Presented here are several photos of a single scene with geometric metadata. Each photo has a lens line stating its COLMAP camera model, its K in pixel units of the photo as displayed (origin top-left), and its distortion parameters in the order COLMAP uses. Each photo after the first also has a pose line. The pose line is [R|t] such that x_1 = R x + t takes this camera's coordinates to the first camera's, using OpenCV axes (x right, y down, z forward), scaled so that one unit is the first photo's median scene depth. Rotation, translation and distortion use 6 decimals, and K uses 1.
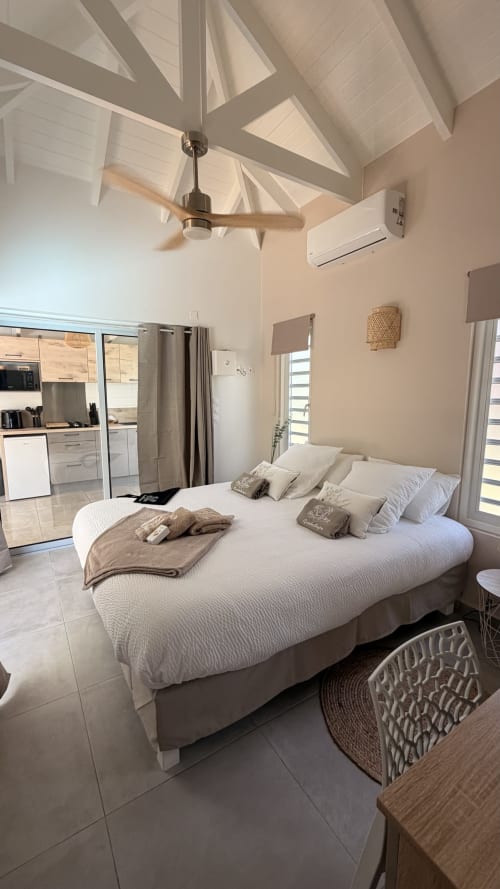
lens RADIAL K [[362.3, 0, 245.6], [0, 362.3, 442.4], [0, 0, 1]] dist [-0.002254, 0.000016]
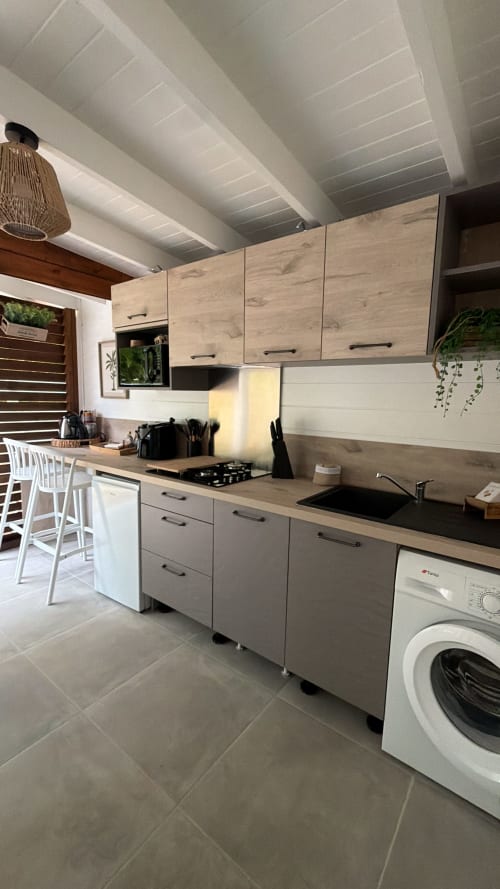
lens RADIAL K [[362.3, 0, 249.4], [0, 362.3, 445.2], [0, 0, 1]] dist [-0.002254, 0.000016]
pose [[0.372648, 0.130797, -0.918708, -0.086122], [-0.151619, 0.985295, 0.078777, -0.115097], [0.915503, 0.109938, 0.387000, 0.882907]]
